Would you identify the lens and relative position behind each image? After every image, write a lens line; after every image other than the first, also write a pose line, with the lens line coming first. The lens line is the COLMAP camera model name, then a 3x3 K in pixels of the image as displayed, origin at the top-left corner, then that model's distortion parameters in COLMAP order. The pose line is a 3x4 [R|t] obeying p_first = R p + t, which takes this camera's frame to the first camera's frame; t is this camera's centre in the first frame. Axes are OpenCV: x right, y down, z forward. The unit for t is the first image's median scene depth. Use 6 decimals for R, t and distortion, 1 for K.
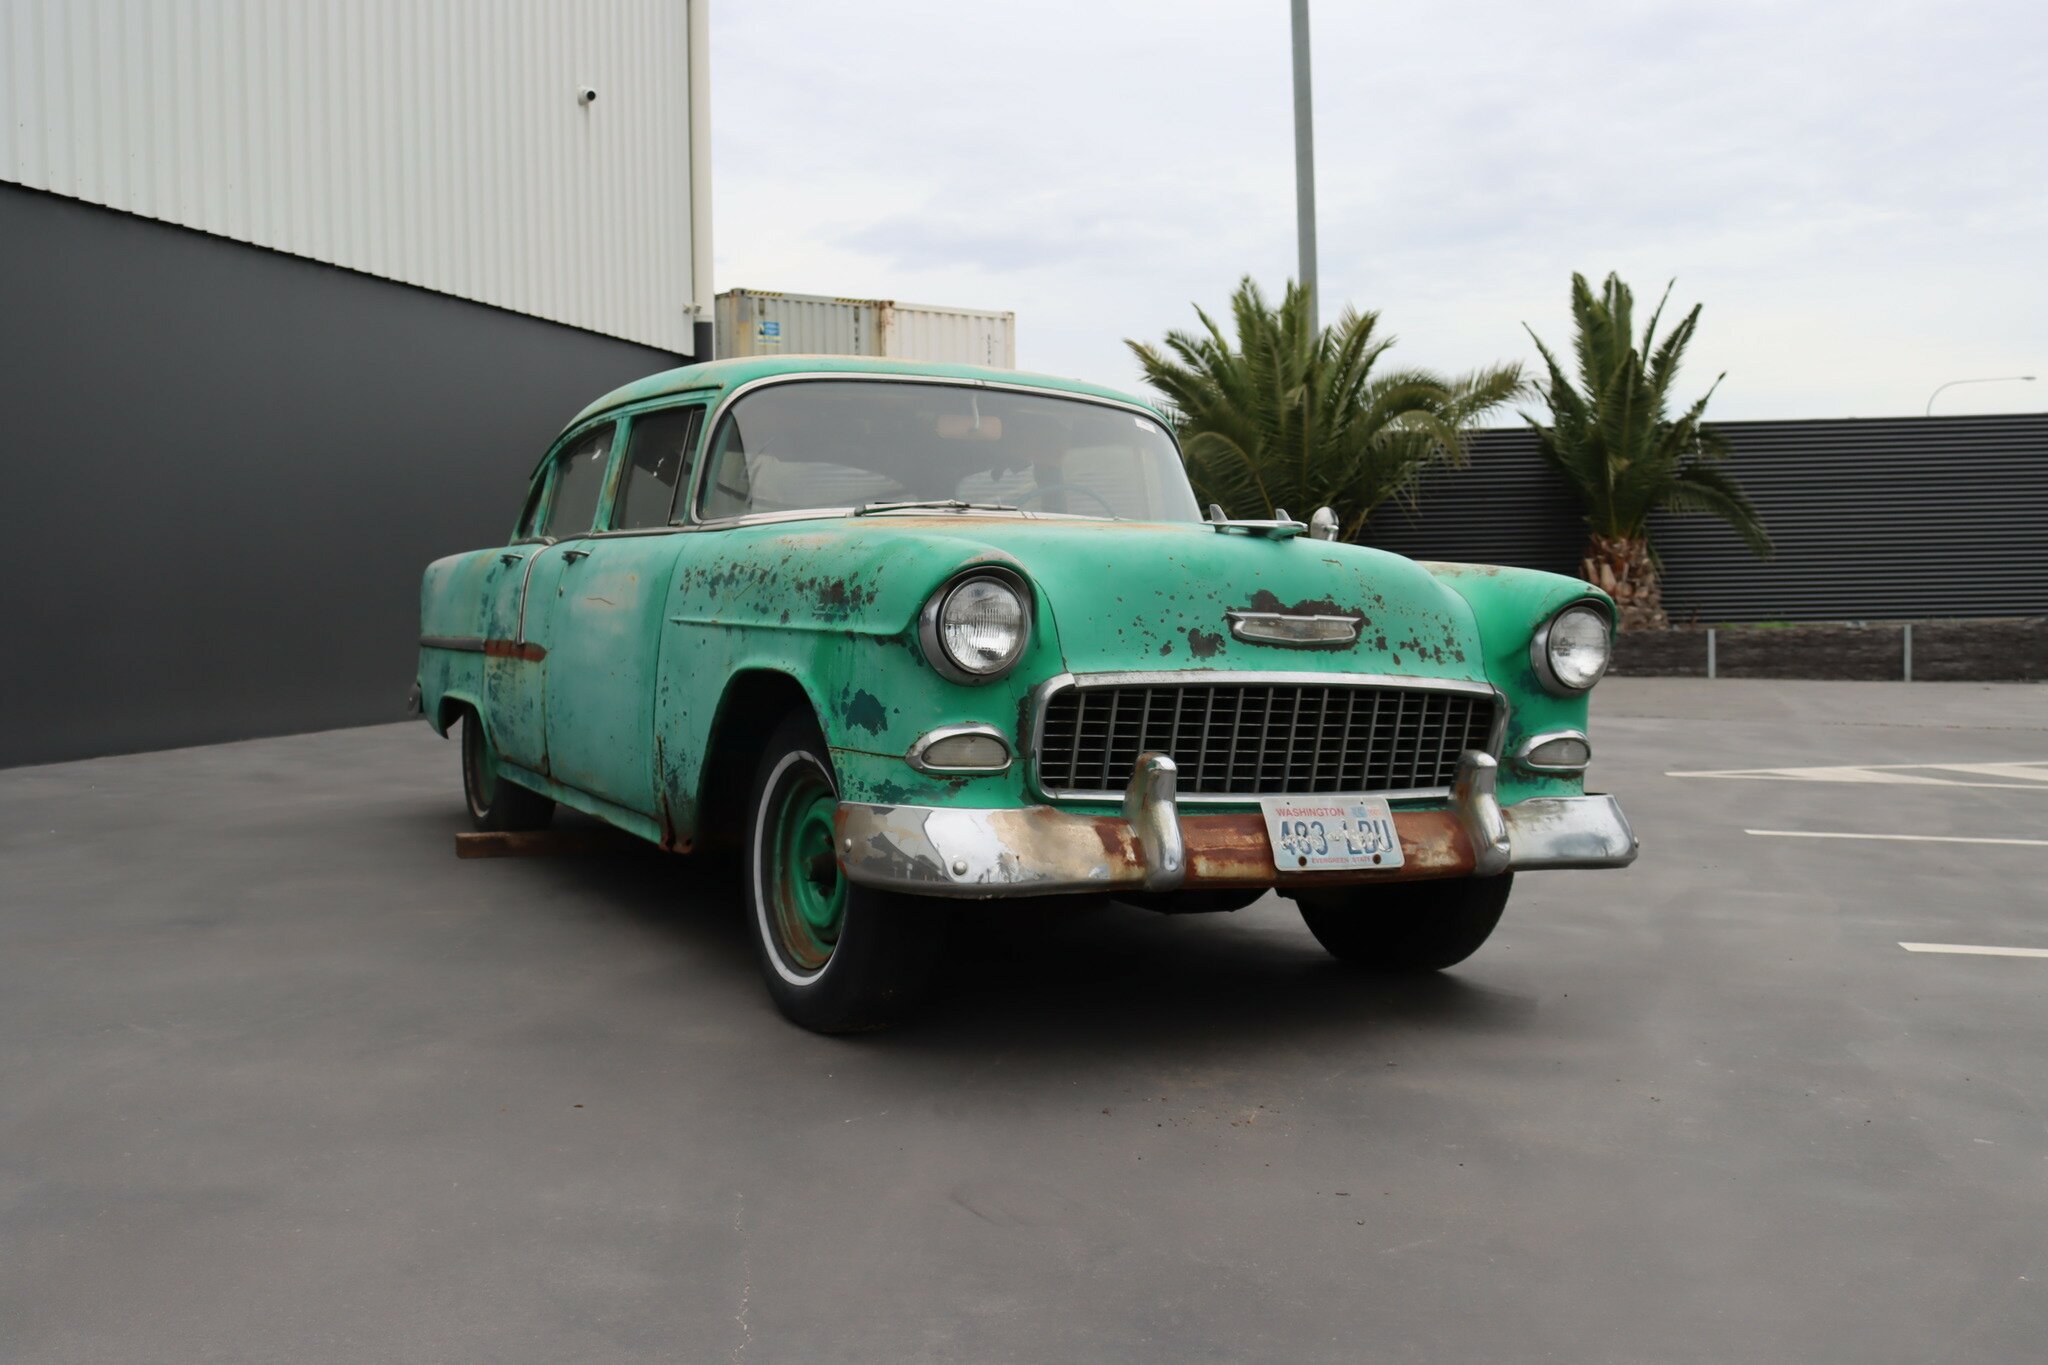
lens RADIAL K [[1982.1, 0, 1011.4], [0, 1982.1, 671.9], [0, 0, 1]] dist [-0.133672, 0.115584]
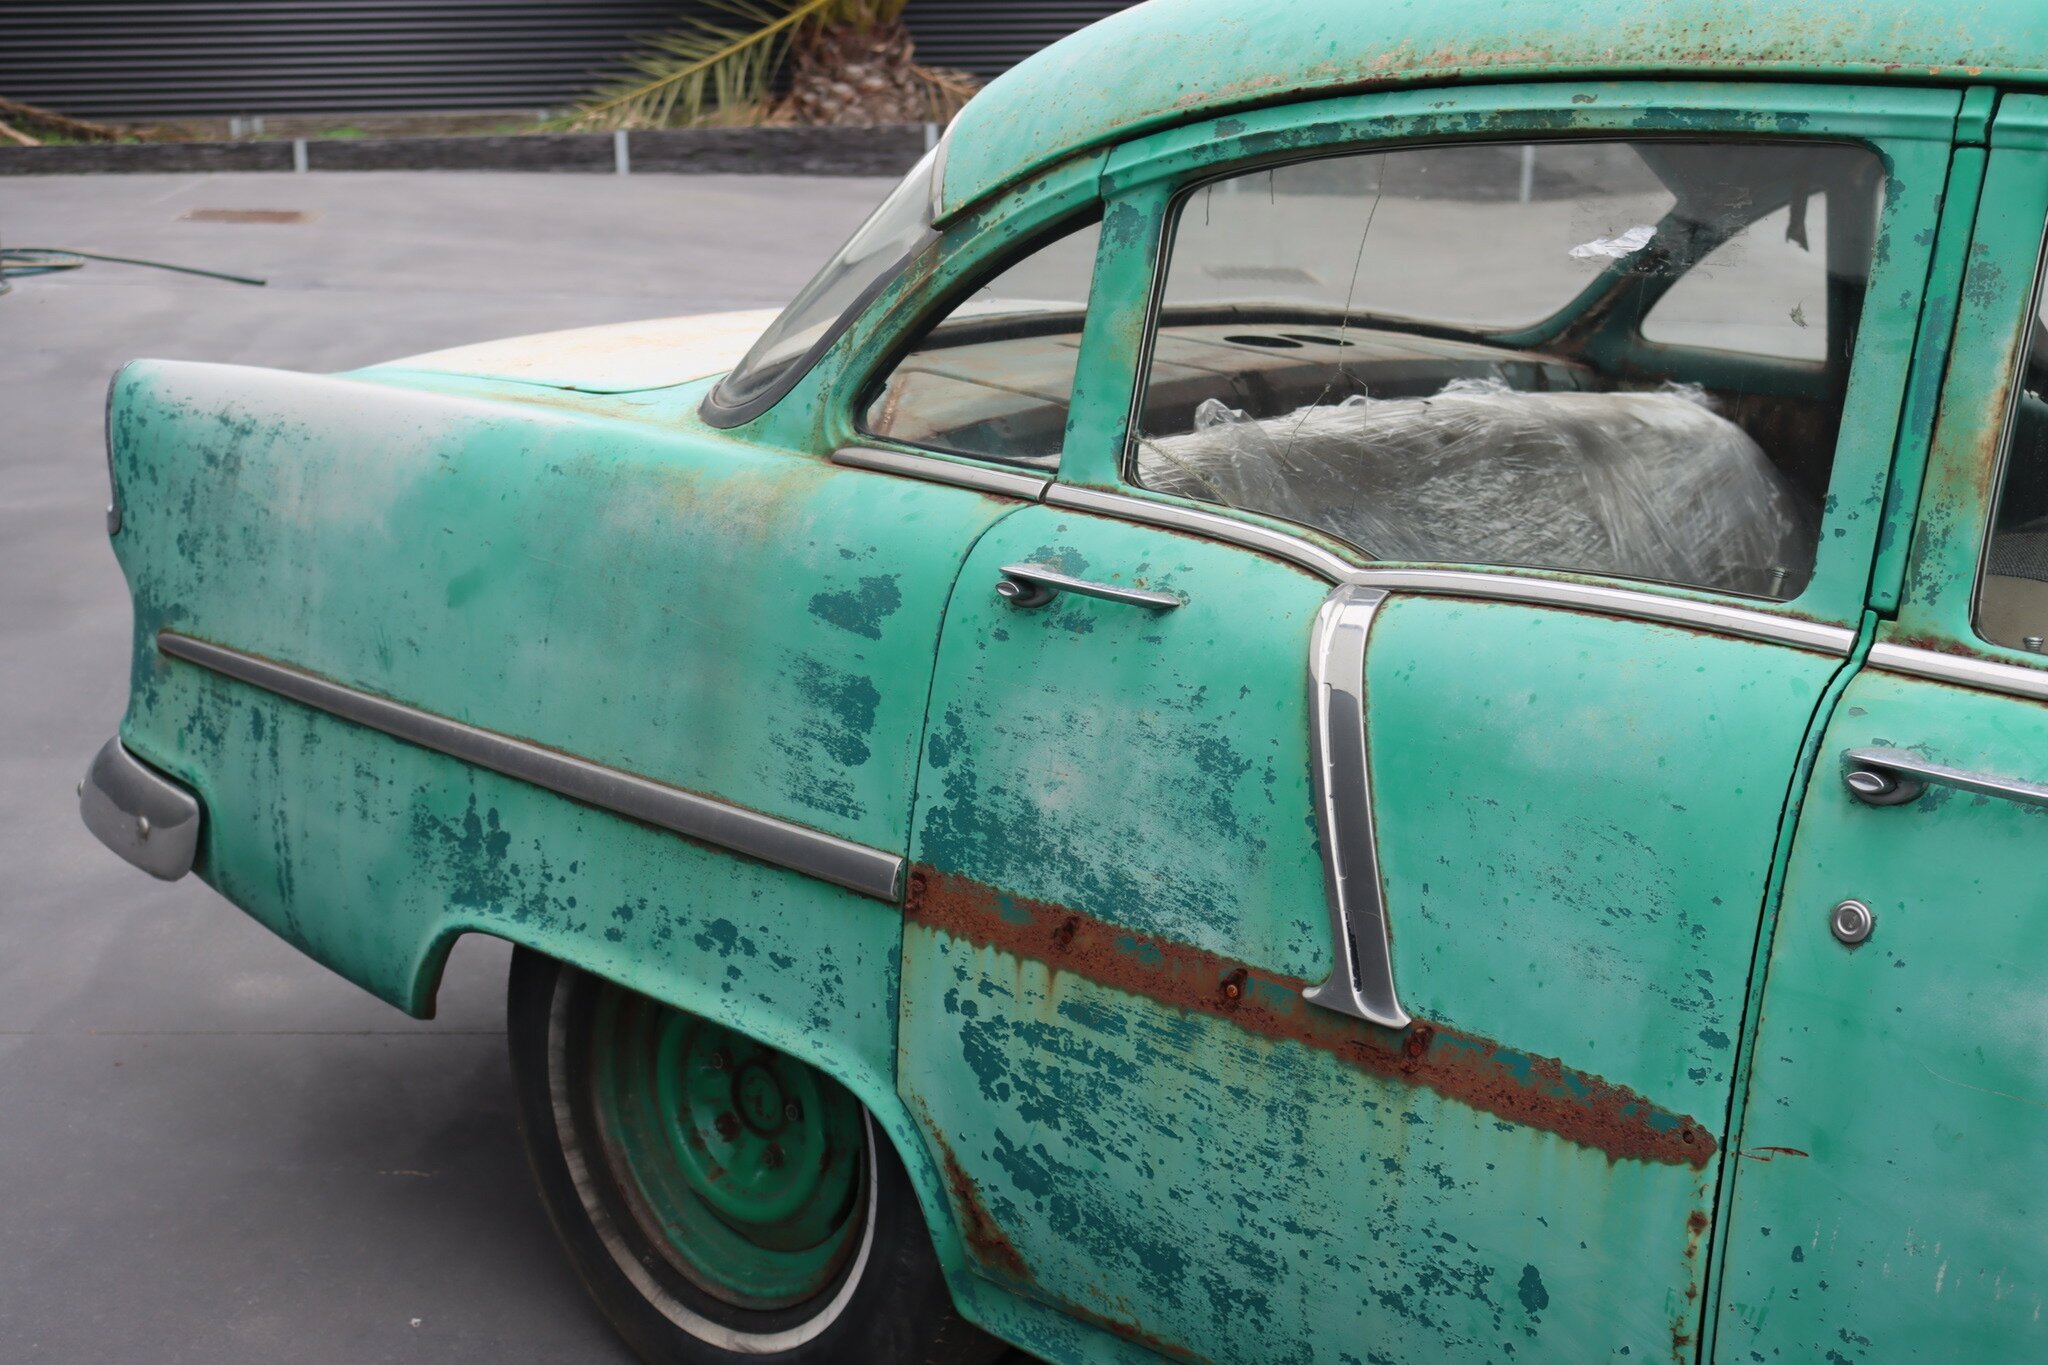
lens RADIAL K [[2743.4, 0, 1014.5], [0, 2743.4, 662.6], [0, 0, 1]] dist [-0.089425, 0.142142]
pose [[0.935532, -0.073781, 0.345450, -0.576520], [-0.002679, 0.976434, 0.215802, -0.188452], [-0.353231, -0.202815, 0.913288, 0.987663]]
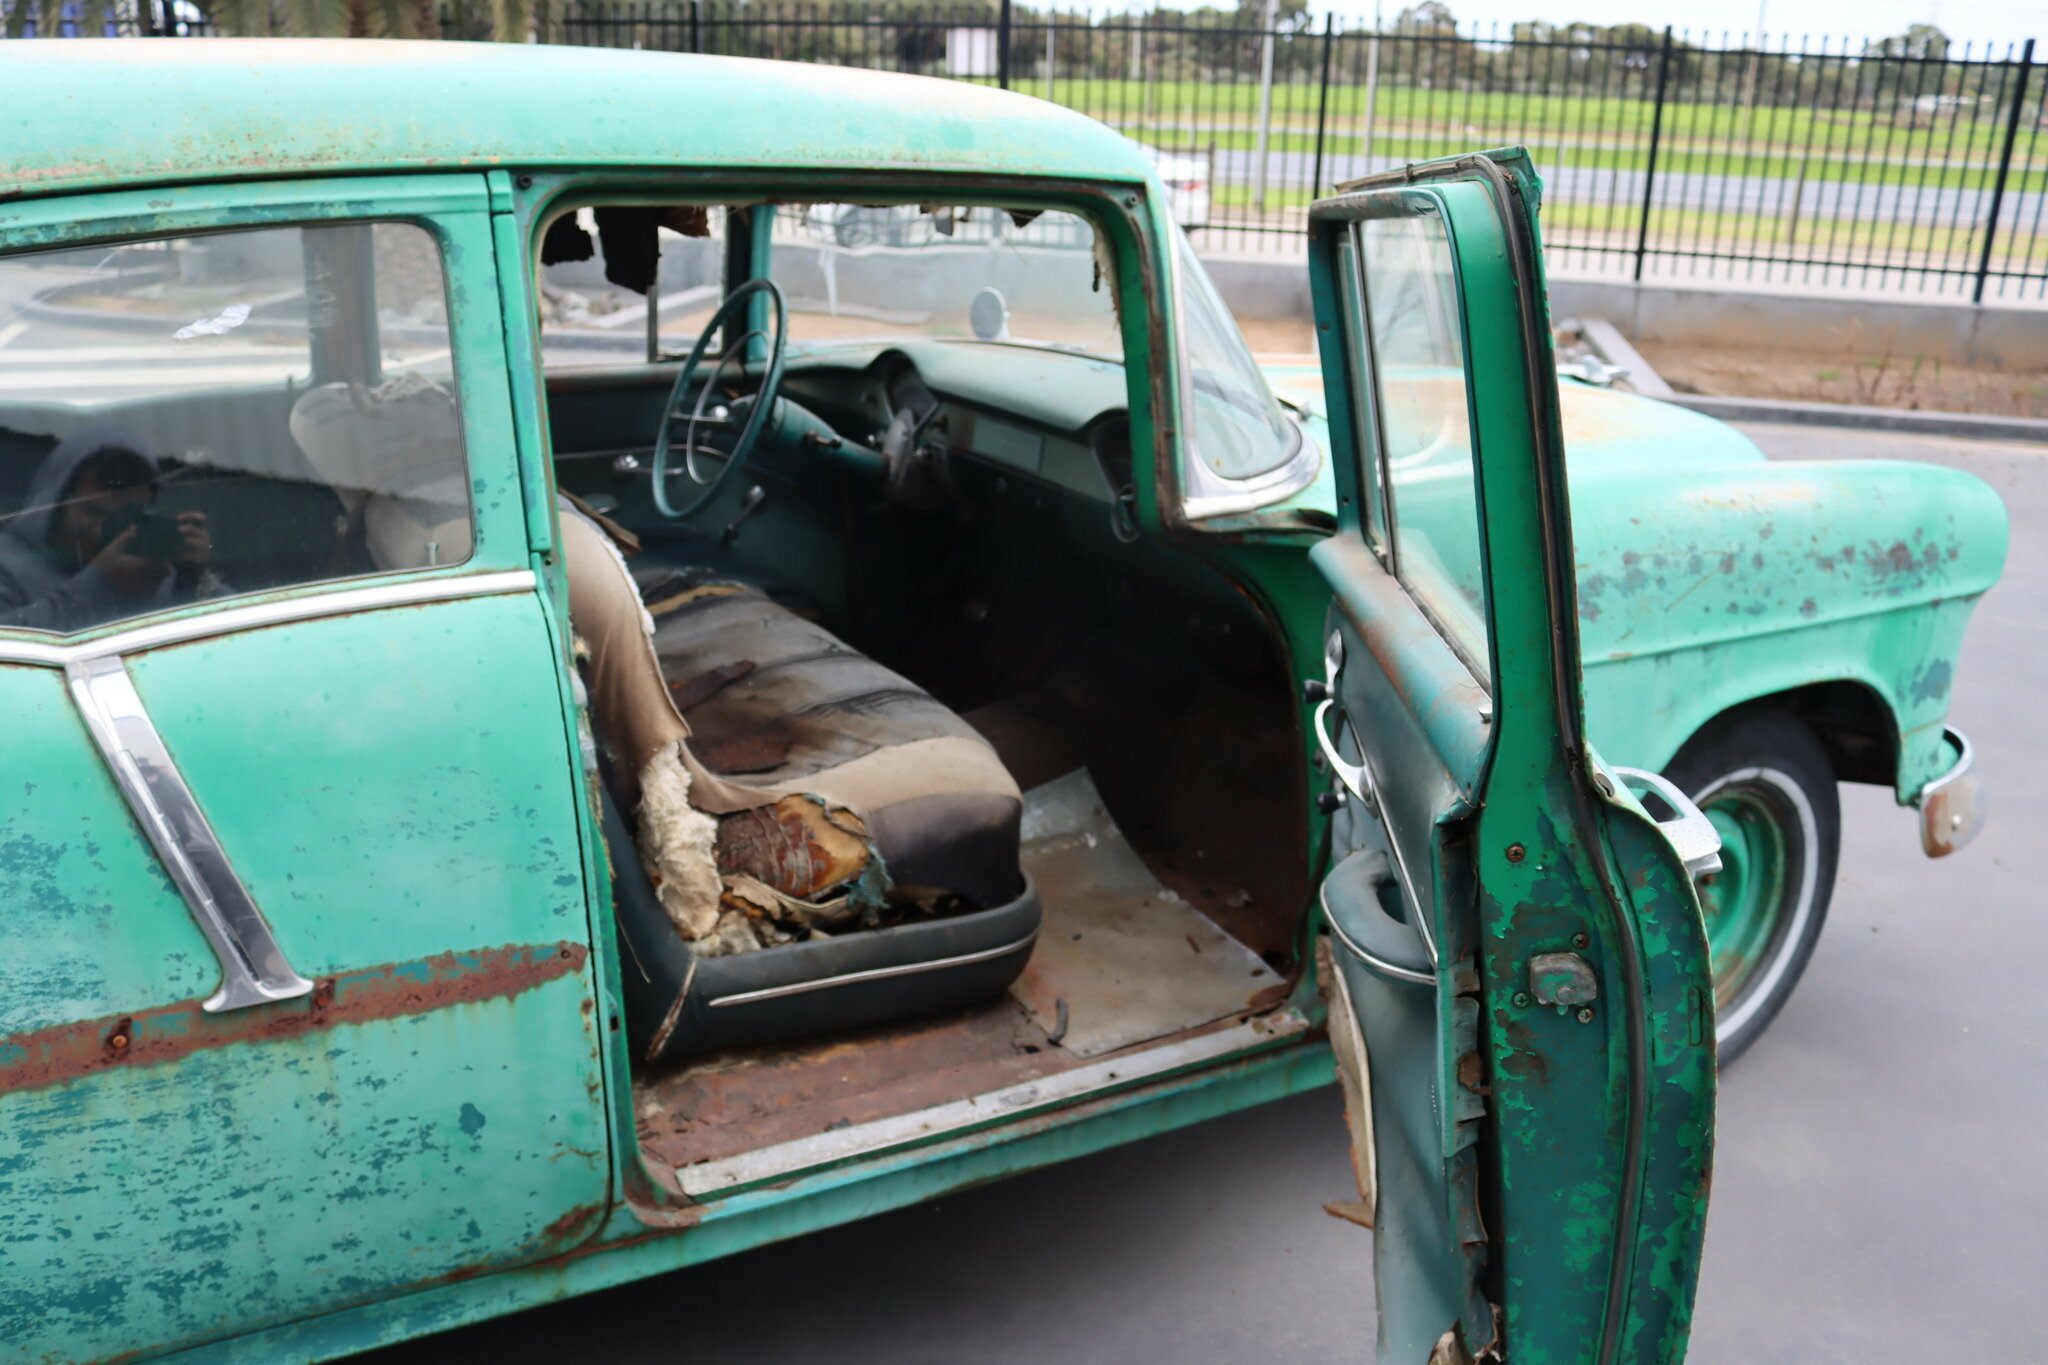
lens RADIAL K [[1669.9, 0, 1004.2], [0, 1669.9, 662.1], [0, 0, 1]] dist [-0.149471, 0.114873]
pose [[-0.001273, -0.324337, 0.945941, -0.656204], [0.013648, 0.945848, 0.324323, -0.198077], [-0.999906, 0.013323, 0.003222, 1.244302]]
